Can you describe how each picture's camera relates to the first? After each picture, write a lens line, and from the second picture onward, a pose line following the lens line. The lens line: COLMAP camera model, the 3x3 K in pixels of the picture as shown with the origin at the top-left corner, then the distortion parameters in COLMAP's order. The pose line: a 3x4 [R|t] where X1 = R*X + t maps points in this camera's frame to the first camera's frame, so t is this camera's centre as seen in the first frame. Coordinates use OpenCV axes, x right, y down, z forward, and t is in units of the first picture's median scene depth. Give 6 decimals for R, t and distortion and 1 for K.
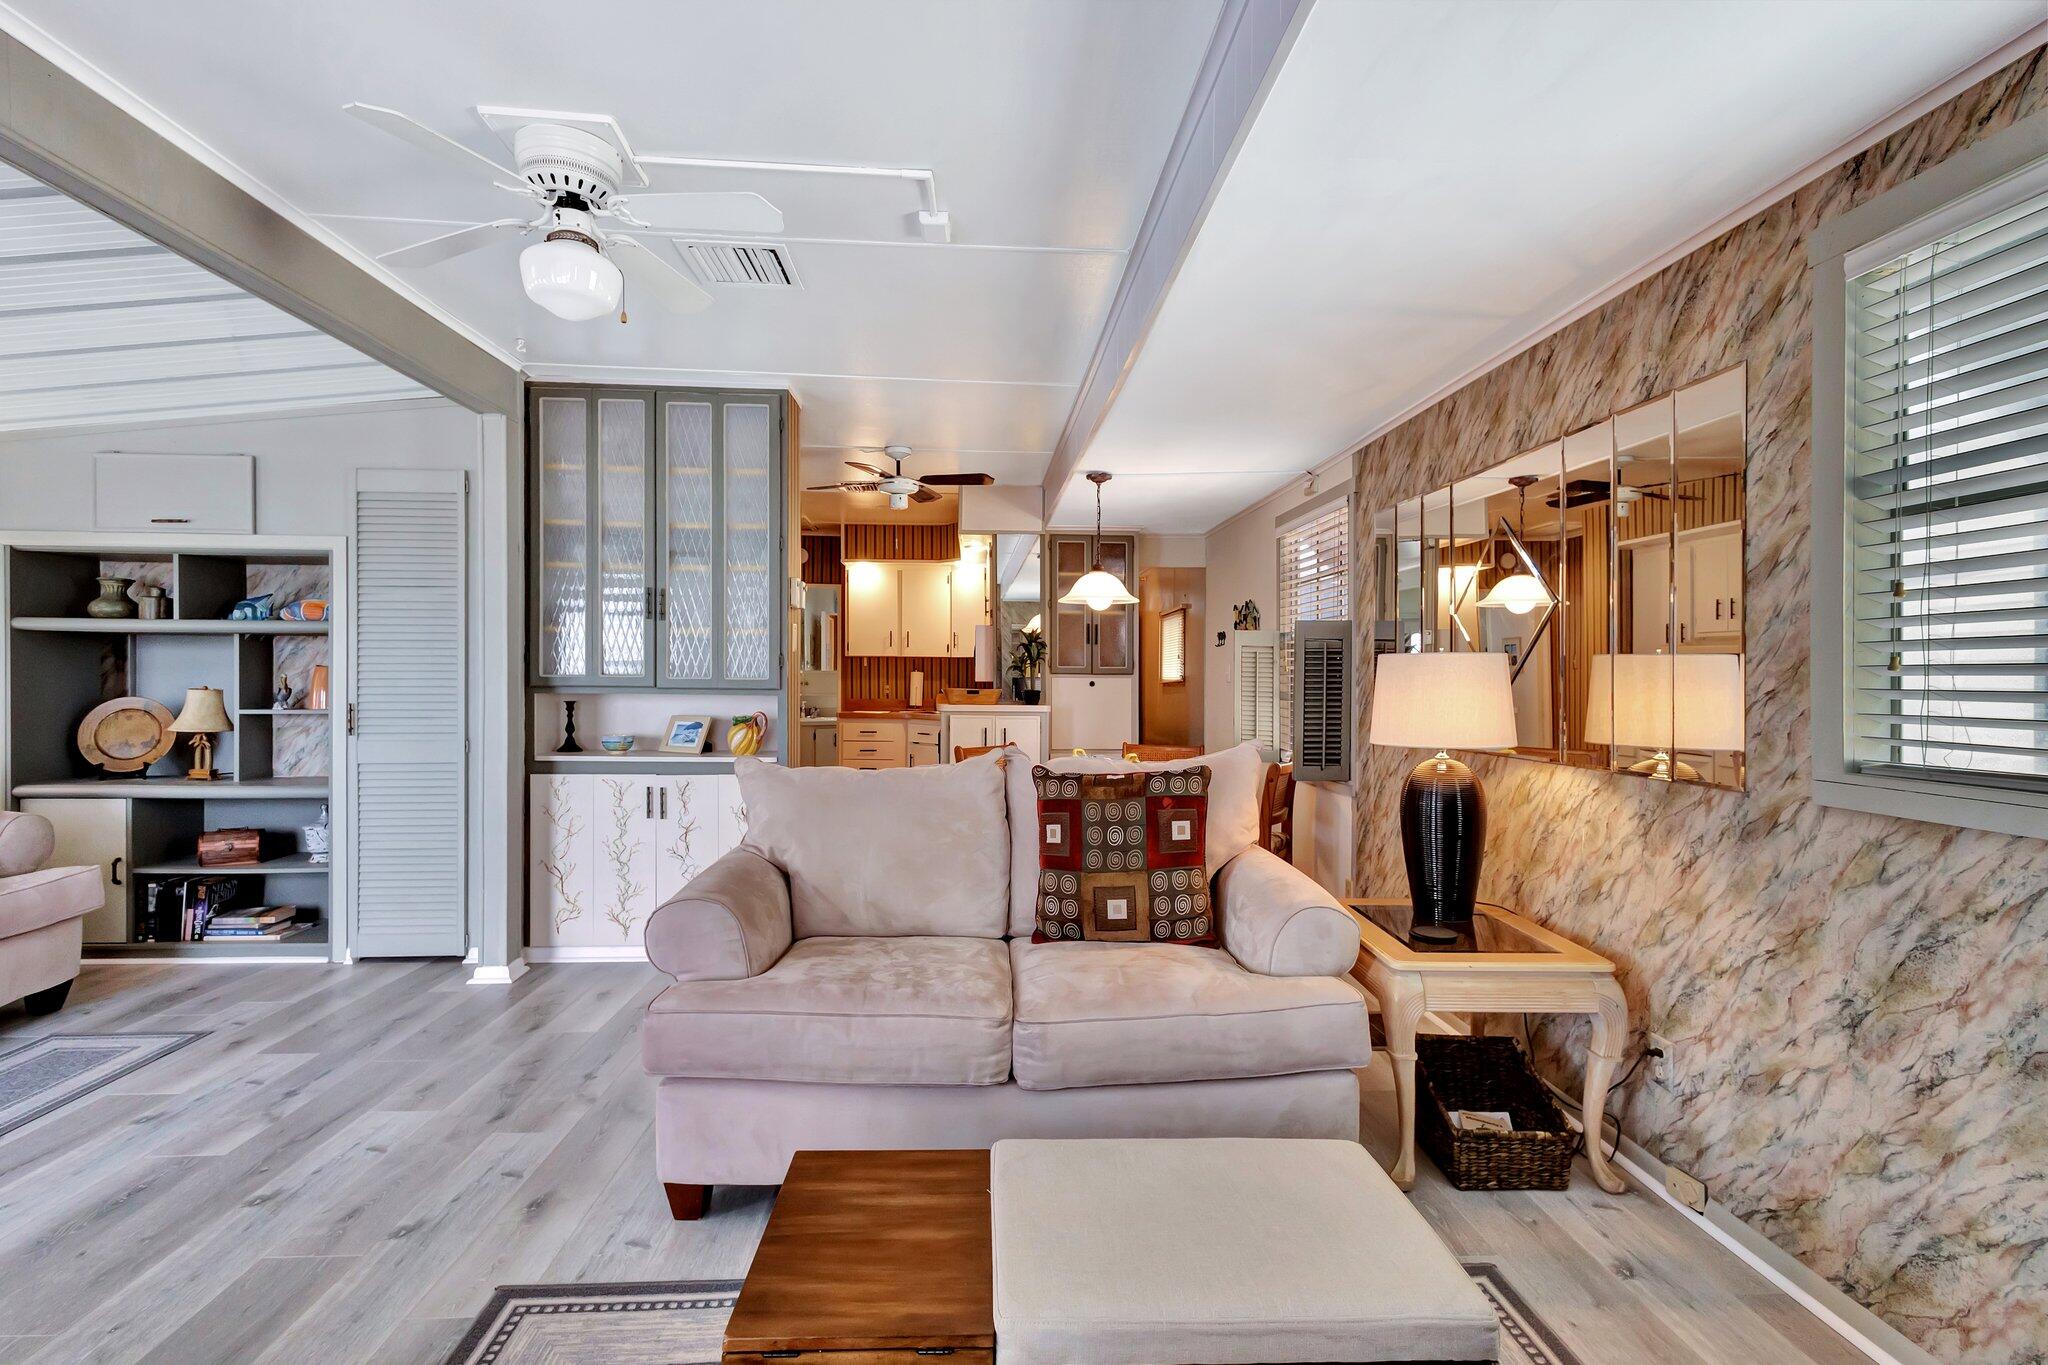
lens RADIAL K [[963.7, 0, 1037.6], [0, 963.7, 678.1], [0, 0, 1]] dist [0.047255, -0.013434]
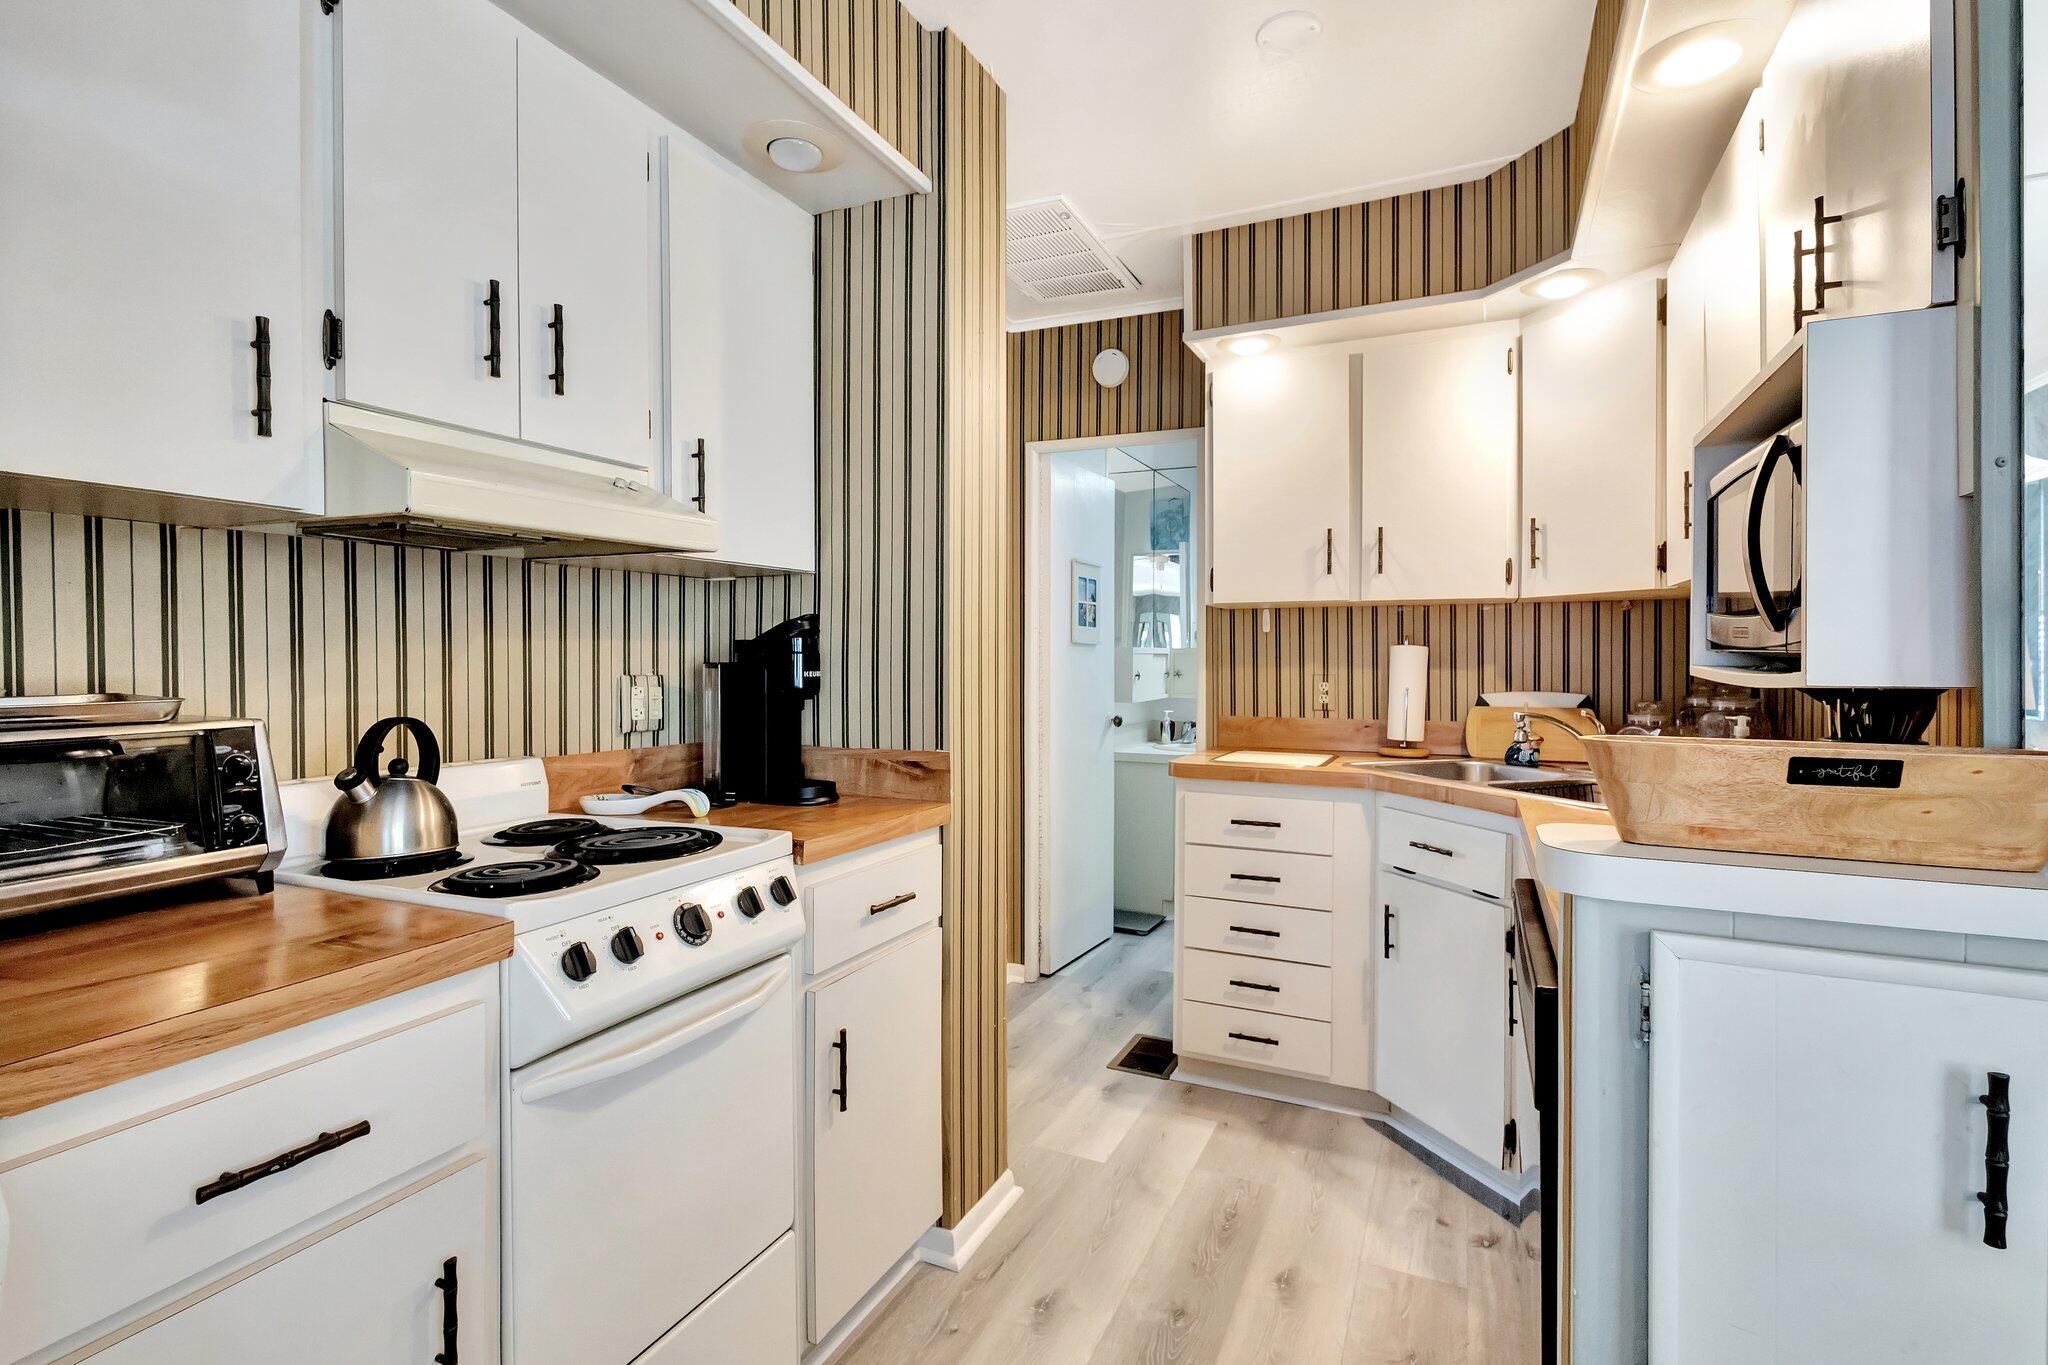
lens RADIAL K [[971.7, 0, 1045.7], [0, 971.7, 664.8], [0, 0, 1]] dist [0.011016, -0.000069]
pose [[0.886248, 0.000449, -0.463211, -0.079607], [0.002138, 0.999985, 0.005059, -0.001030], [0.463206, -0.005474, 0.886234, 0.637473]]
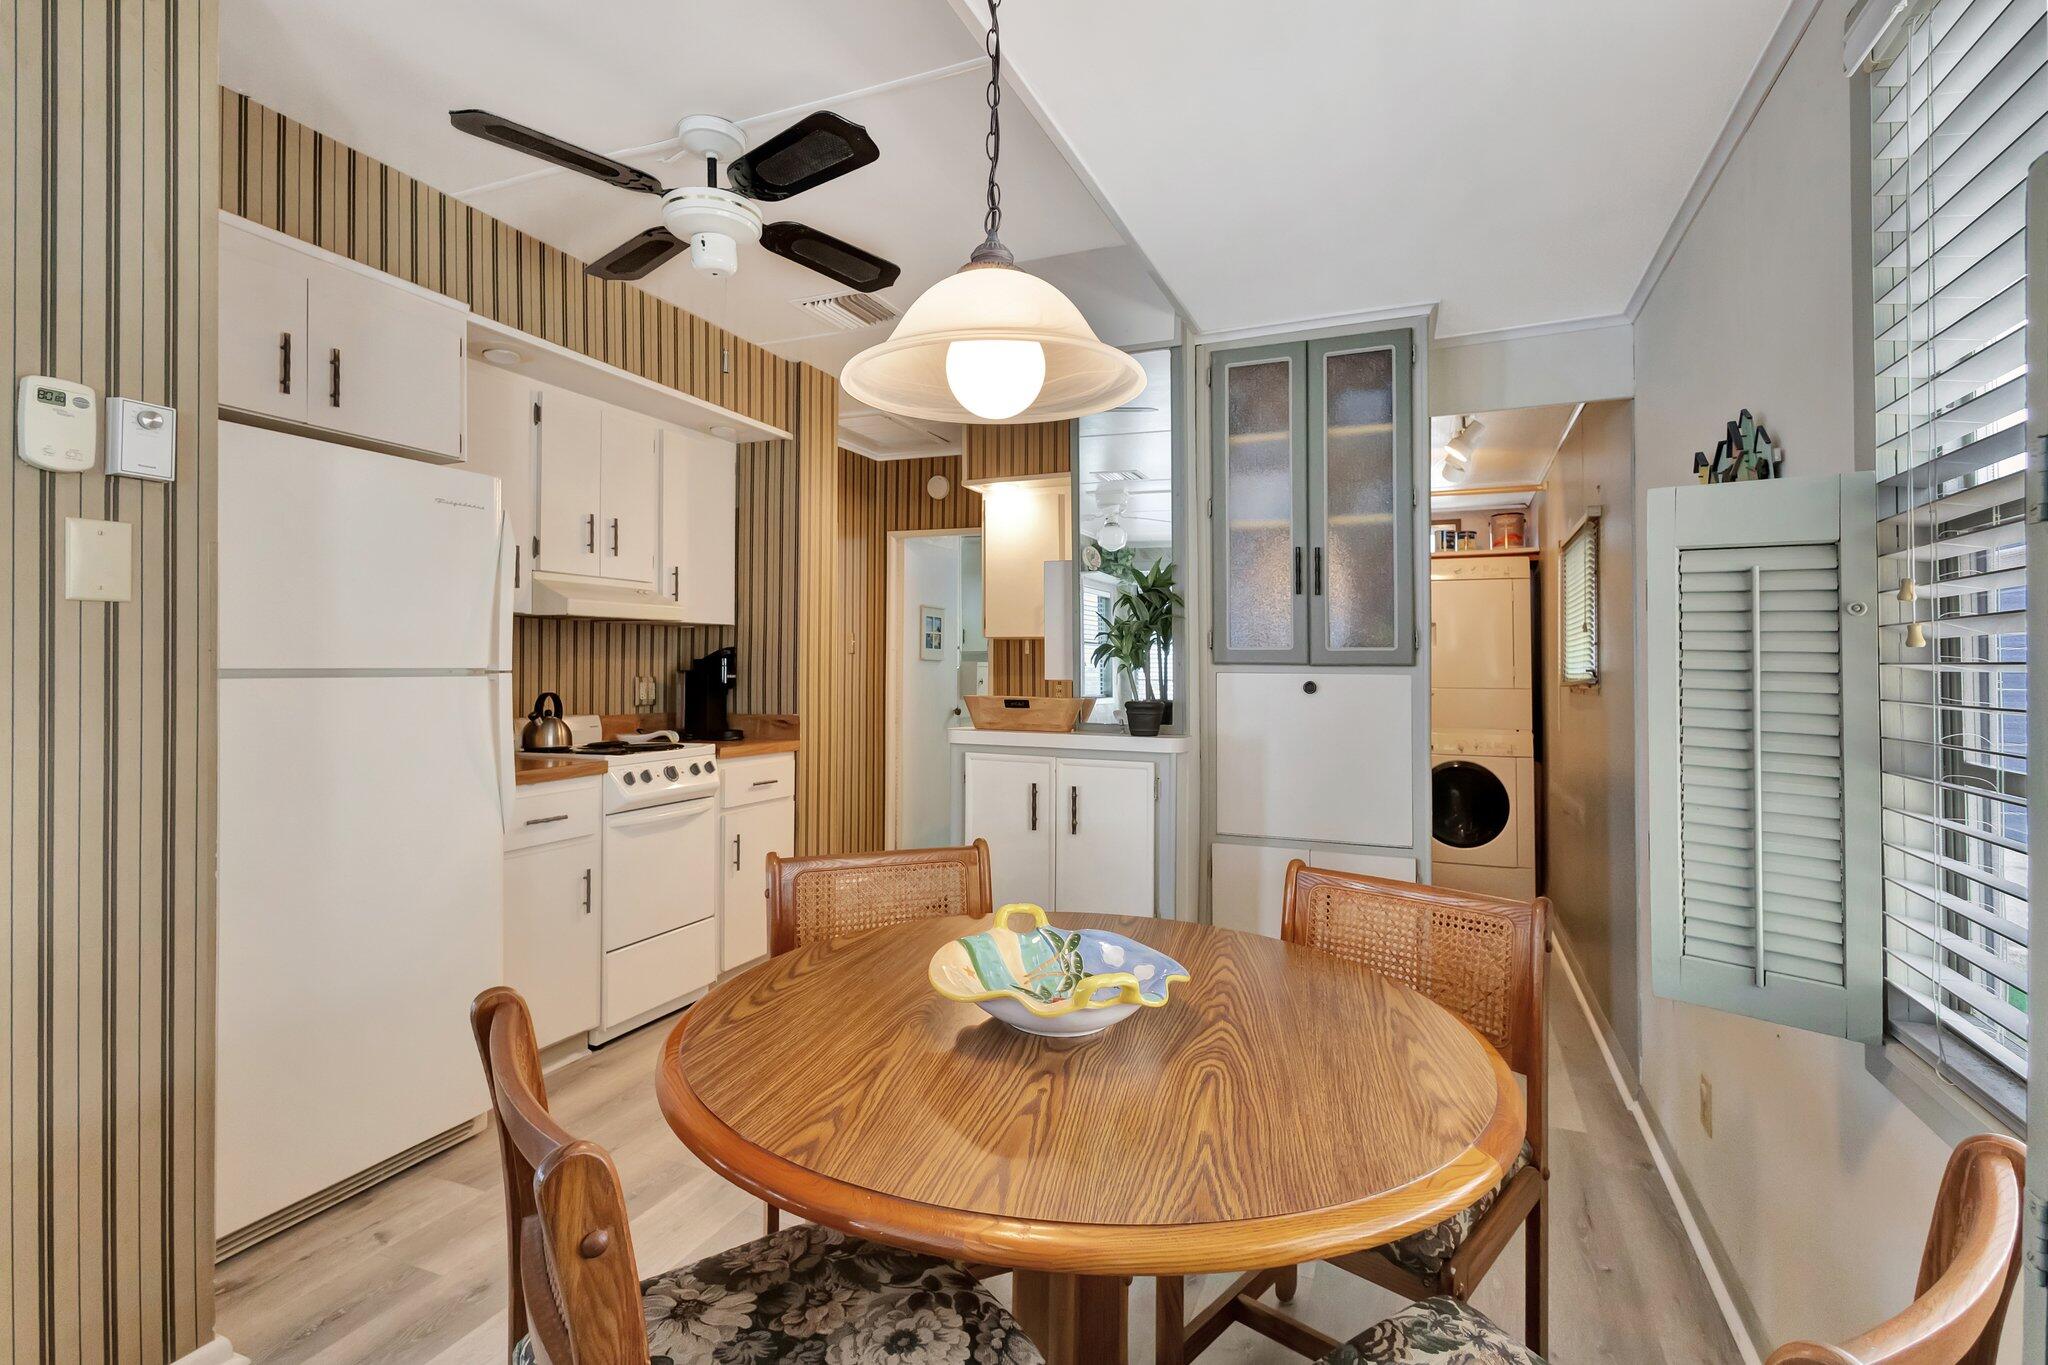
lens RADIAL K [[958.7, 0, 1062.6], [0, 958.7, 662.4], [0, 0, 1]] dist [0.002908, -0.000063]
pose [[0.905502, -0.001104, -0.424340, 0.111504], [-0.002937, 0.999956, -0.008869, -0.000853], [0.424332, 0.009278, 0.905459, 0.459736]]
